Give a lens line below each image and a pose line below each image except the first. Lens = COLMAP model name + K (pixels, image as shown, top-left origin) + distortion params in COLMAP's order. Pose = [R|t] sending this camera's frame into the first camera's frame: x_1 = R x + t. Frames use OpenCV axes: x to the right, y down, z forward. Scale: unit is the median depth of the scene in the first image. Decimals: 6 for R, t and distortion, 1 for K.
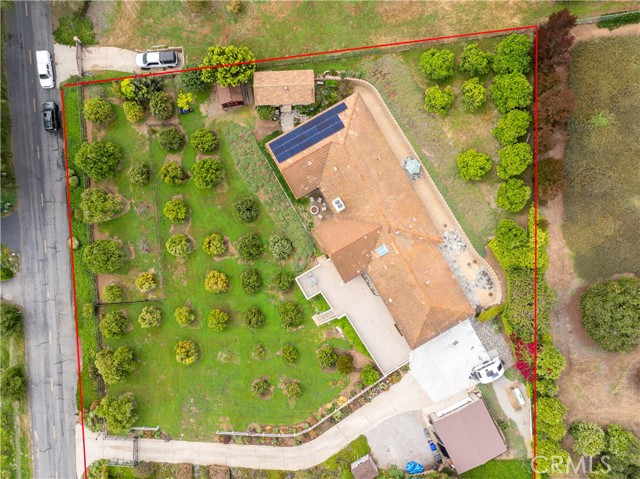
lens RADIAL K [[442.8, 0, 323.0], [0, 442.8, 240.0], [0, 0, 1]] dist [-0.025622, 0.008507]
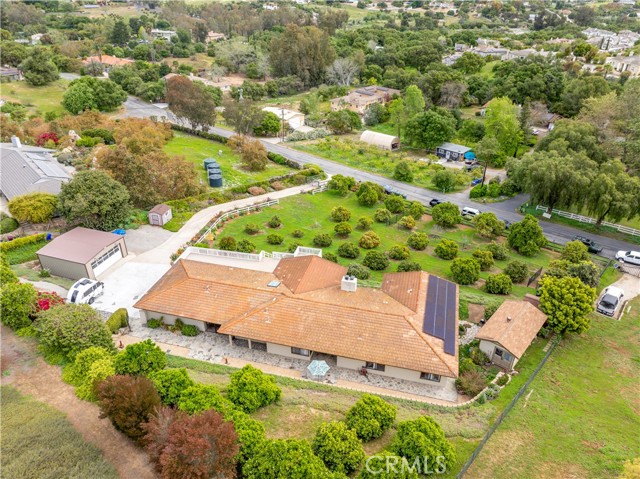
lens RADIAL K [[442.8, 0, 323.0], [0, 442.8, 240.0], [0, 0, 1]] dist [-0.025622, 0.008507]
pose [[-0.698995, 0.355853, -0.620302, 0.558090], [-0.715084, -0.357309, 0.600821, -0.515590], [-0.007836, 0.863539, 0.504222, 0.492133]]
